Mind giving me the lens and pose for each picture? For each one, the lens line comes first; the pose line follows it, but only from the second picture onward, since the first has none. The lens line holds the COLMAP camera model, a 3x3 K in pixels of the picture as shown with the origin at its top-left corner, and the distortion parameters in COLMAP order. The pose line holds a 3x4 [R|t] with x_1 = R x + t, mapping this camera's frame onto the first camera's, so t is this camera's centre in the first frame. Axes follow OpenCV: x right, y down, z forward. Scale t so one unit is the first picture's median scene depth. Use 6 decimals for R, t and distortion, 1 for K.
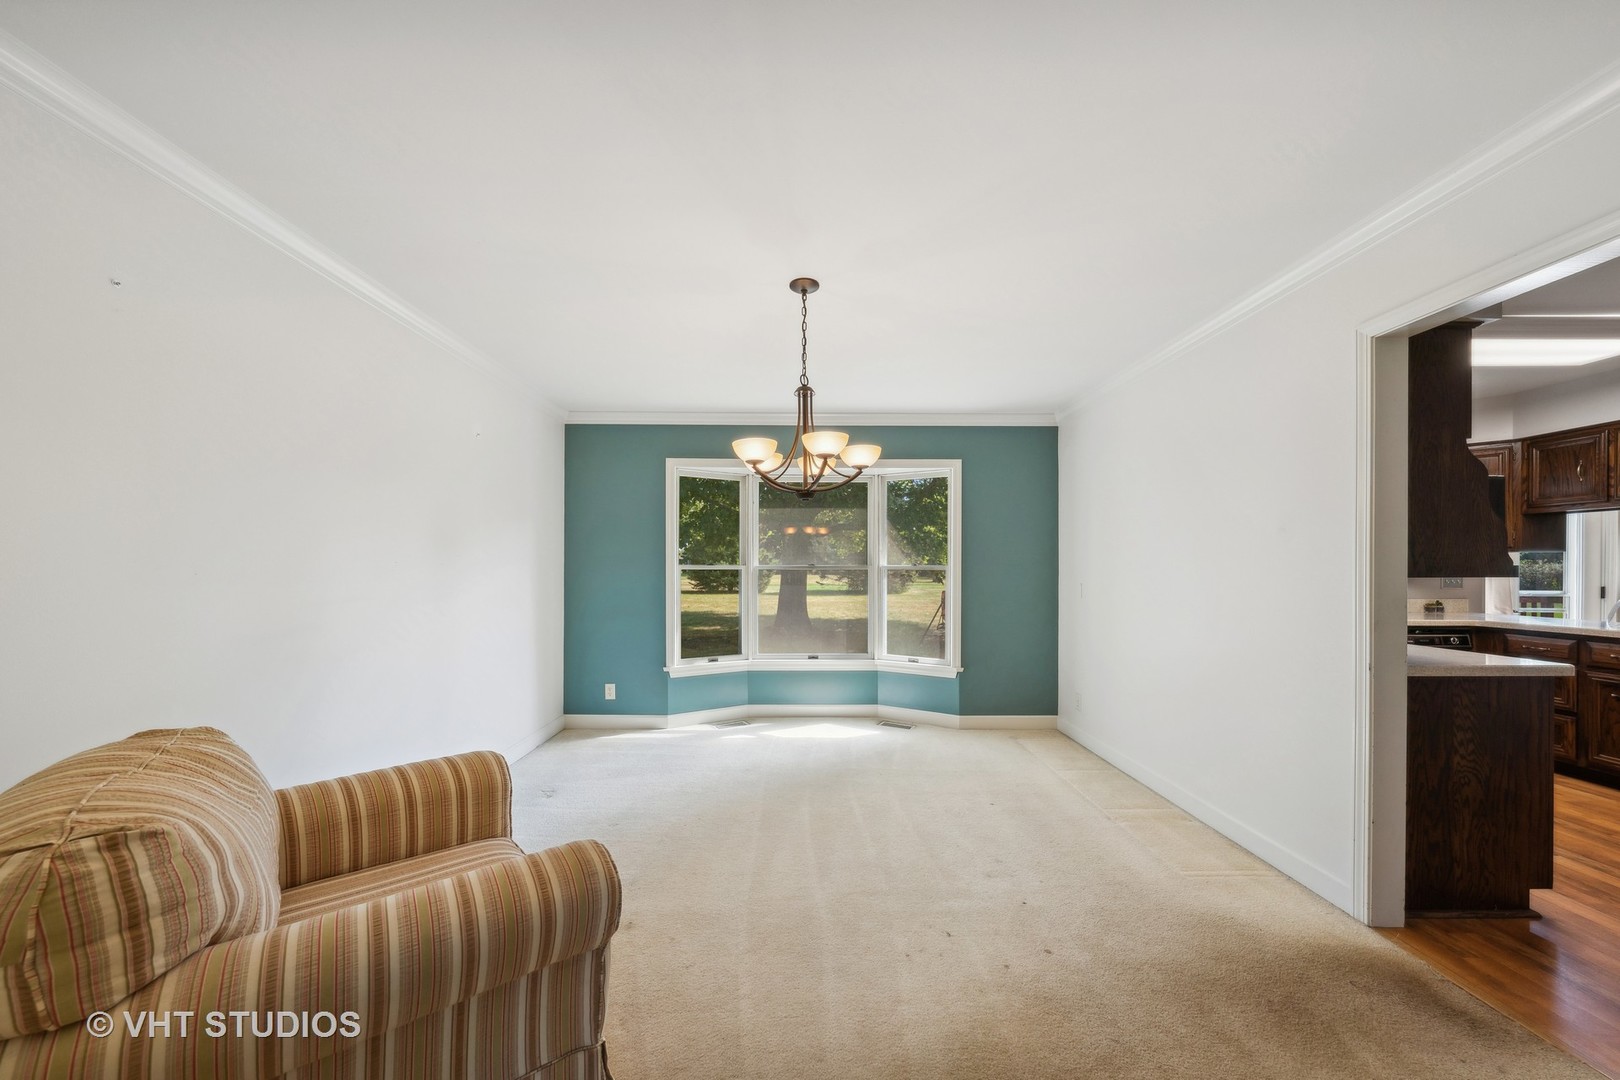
lens RADIAL K [[573.7, 0, 796.9], [0, 573.7, 572.1], [0, 0, 1]] dist [-0.000430, -0.000022]
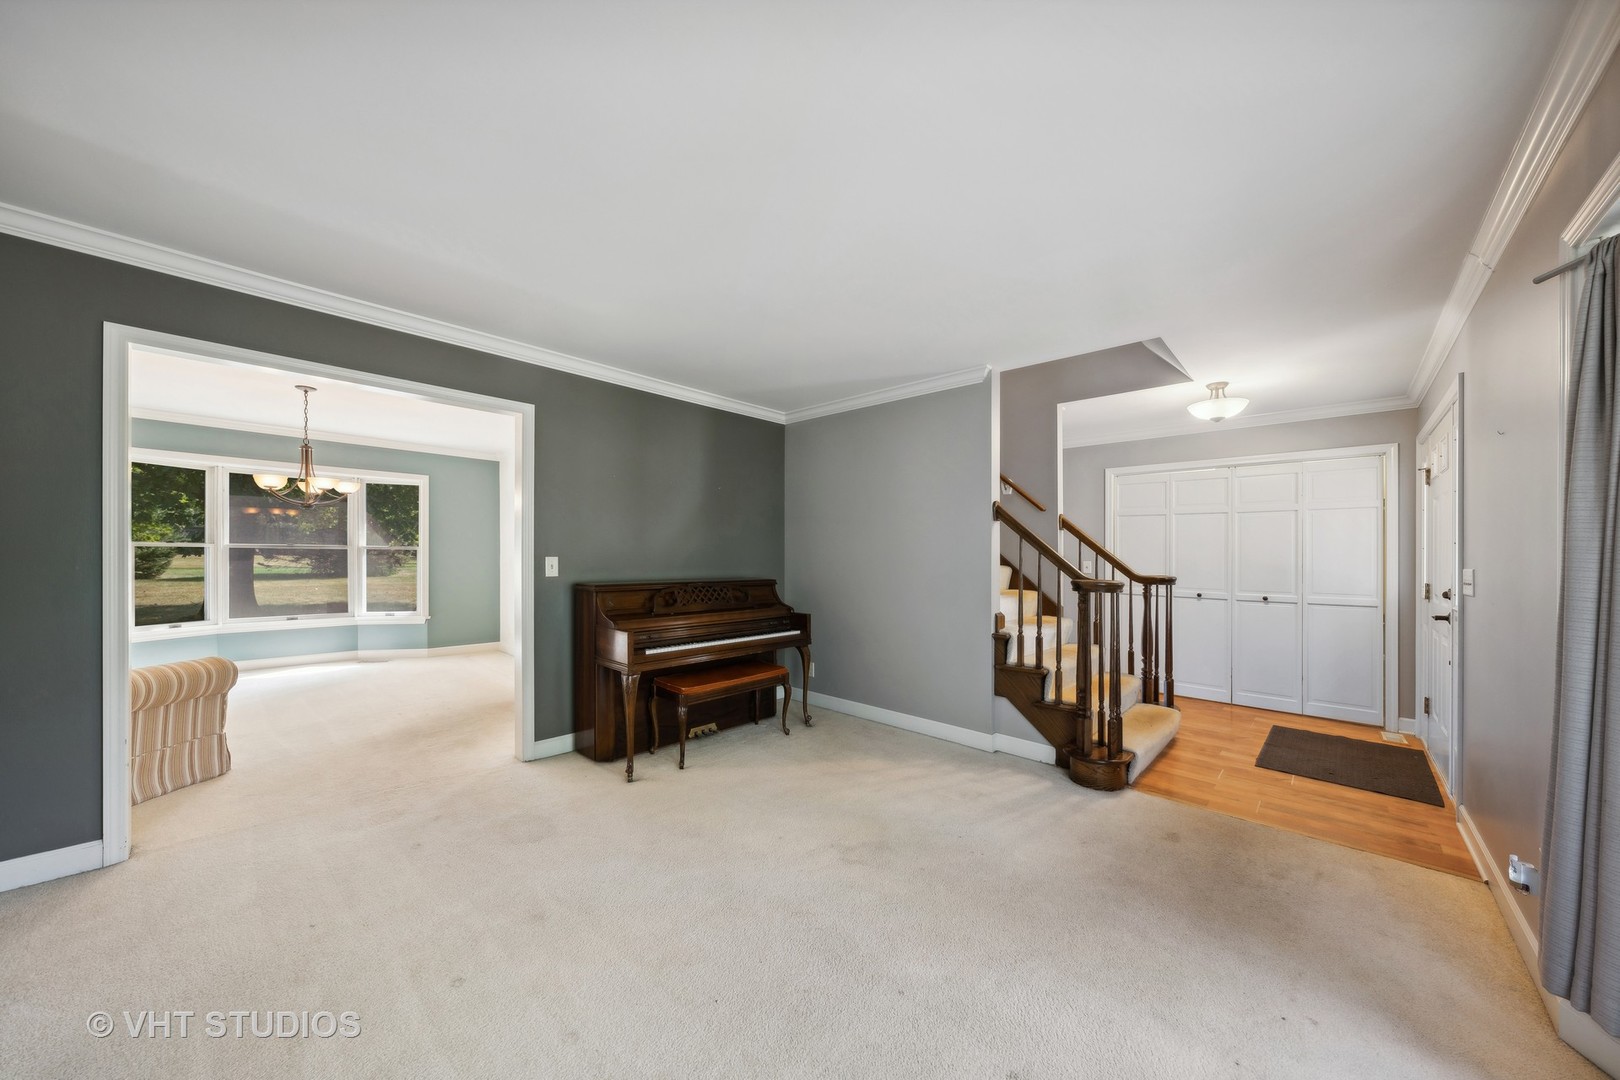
lens RADIAL K [[563.3, 0, 809.3], [0, 563.3, 560.9], [0, 0, 1]] dist [0.000131, -0.000027]
pose [[0.683193, -0.002557, 0.730233, -0.098495], [-0.006536, 0.999932, 0.009616, 0.003591], [-0.730208, -0.011342, 0.683131, -0.661853]]
